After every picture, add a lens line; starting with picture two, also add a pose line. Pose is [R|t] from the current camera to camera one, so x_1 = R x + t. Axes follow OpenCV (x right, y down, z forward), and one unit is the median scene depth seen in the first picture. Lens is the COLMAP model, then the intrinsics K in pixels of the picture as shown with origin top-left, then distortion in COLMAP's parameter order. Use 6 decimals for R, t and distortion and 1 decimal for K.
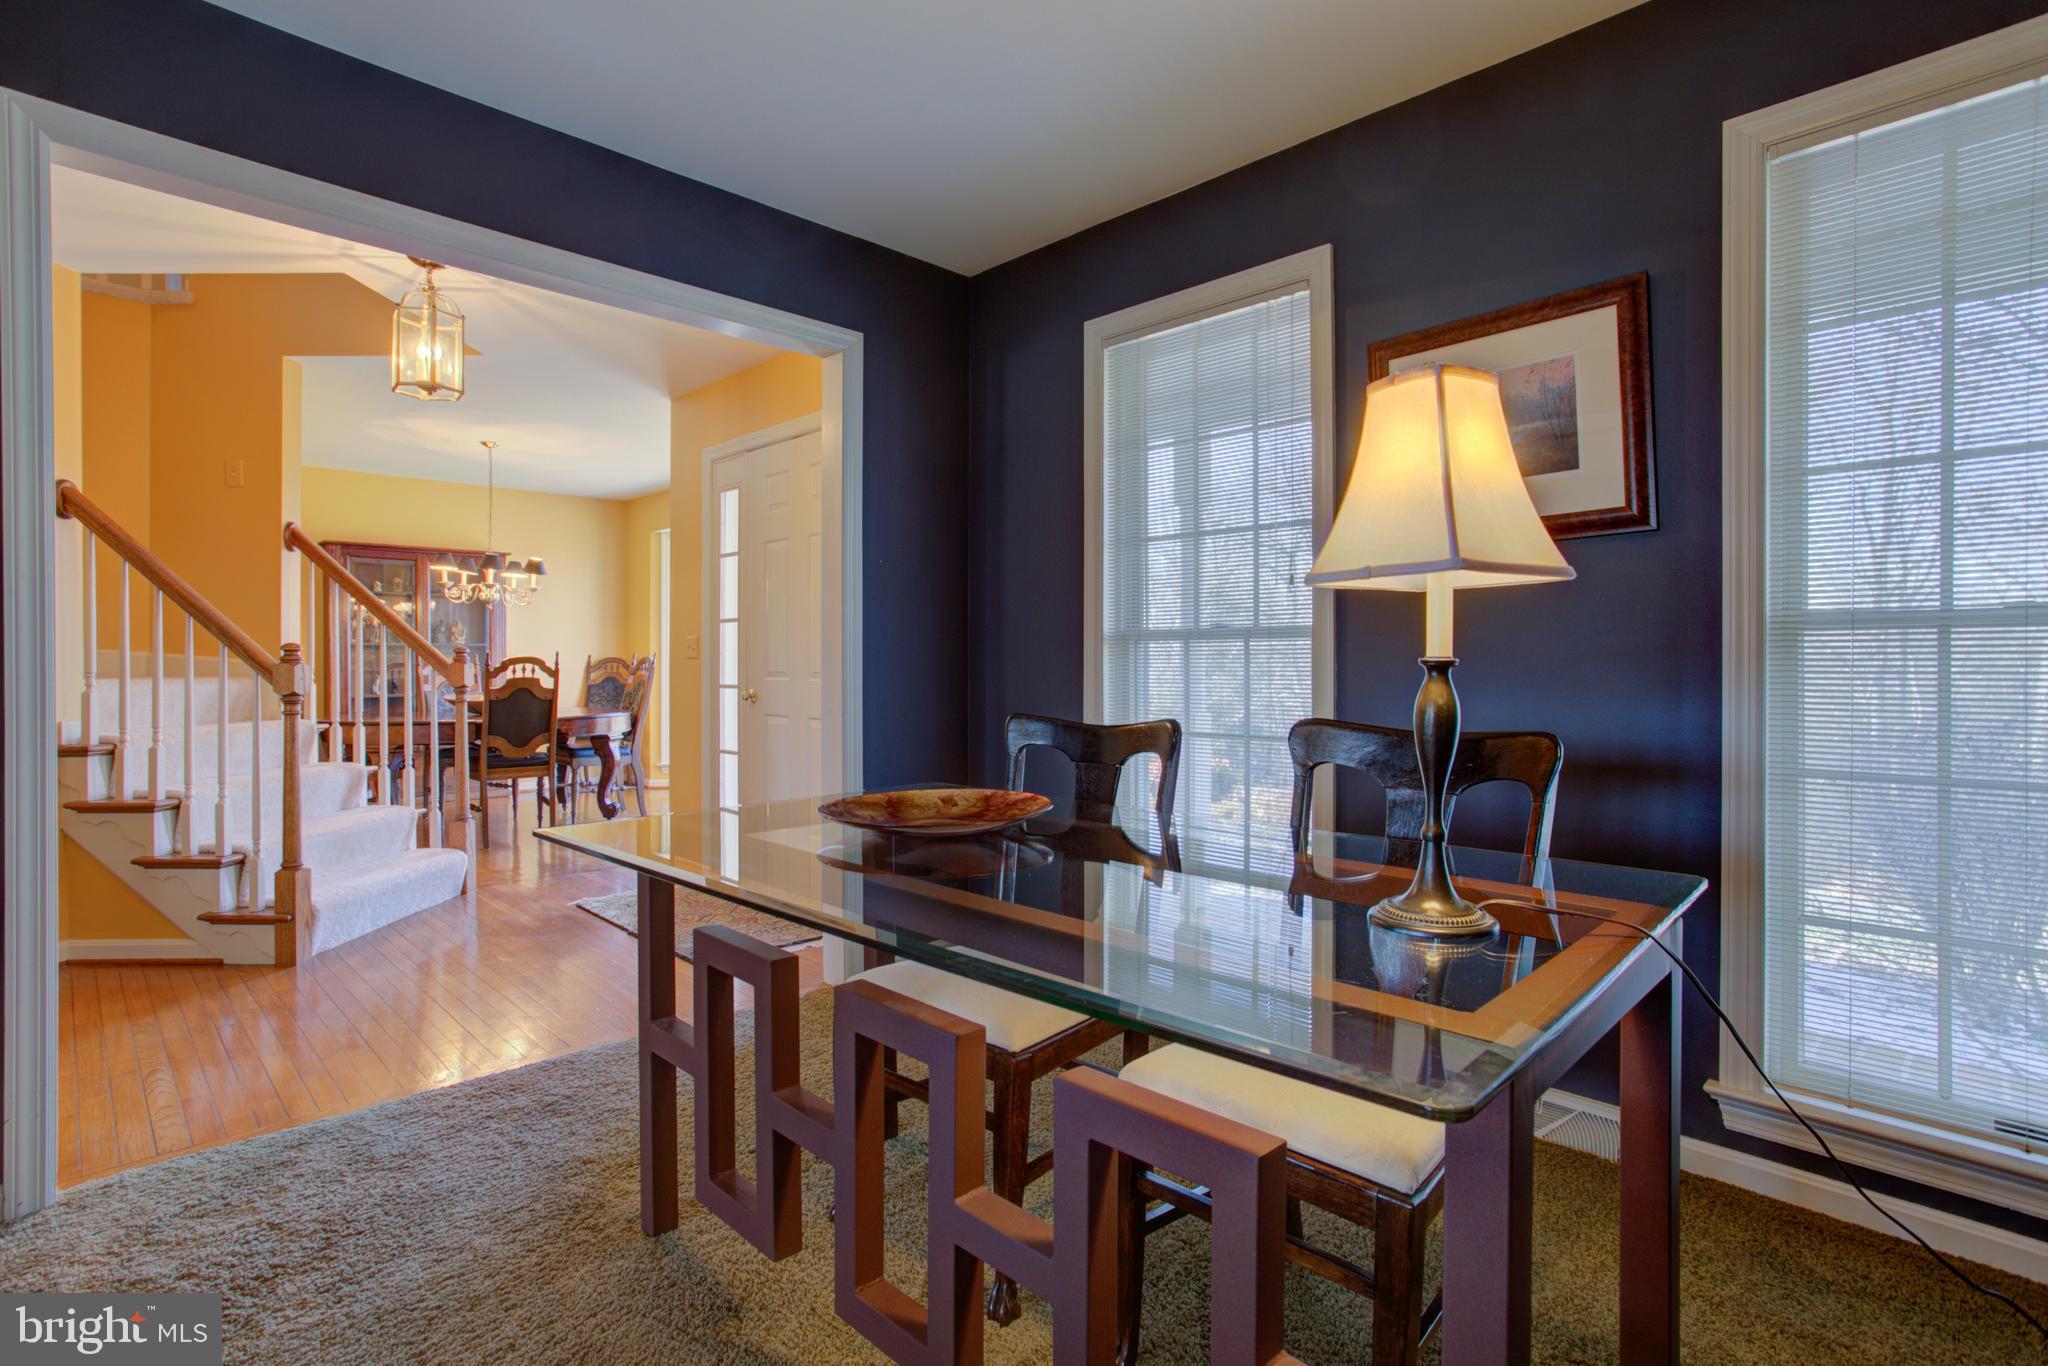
lens RADIAL K [[1022.3, 0, 1018.2], [0, 1022.3, 673.7], [0, 0, 1]] dist [-0.040436, 0.037925]
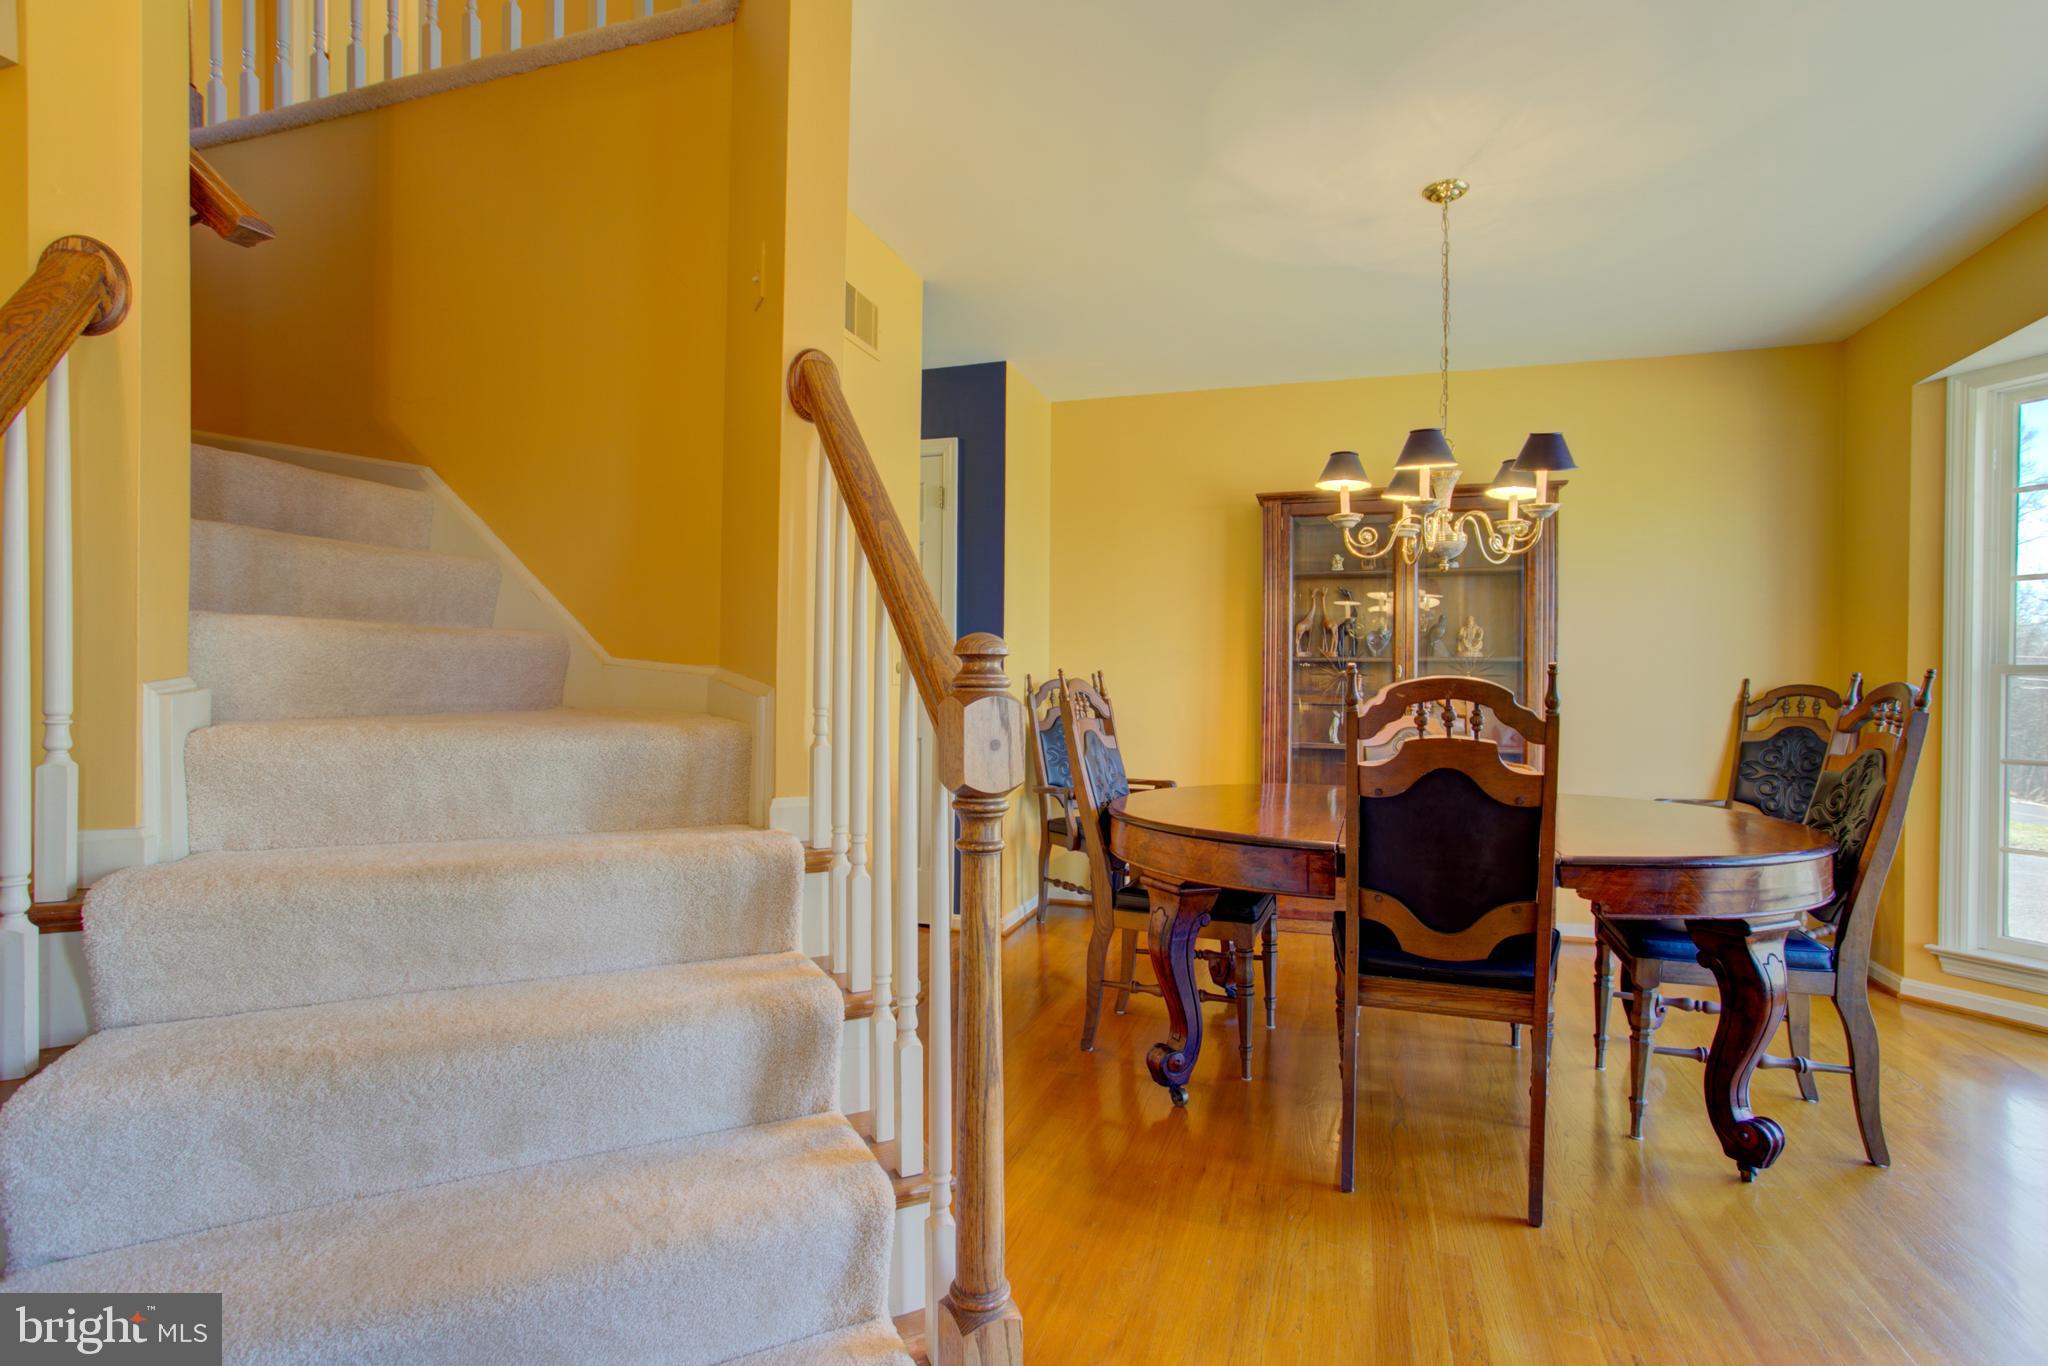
lens RADIAL K [[1022.3, 0, 1018.2], [0, 1022.3, 673.7], [0, 0, 1]] dist [-0.040436, 0.037925]
pose [[0.480154, -0.003474, -0.877177, -0.247715], [-0.019378, 0.999706, -0.014567, -0.010597], [0.876970, 0.023992, 0.479946, 0.687615]]
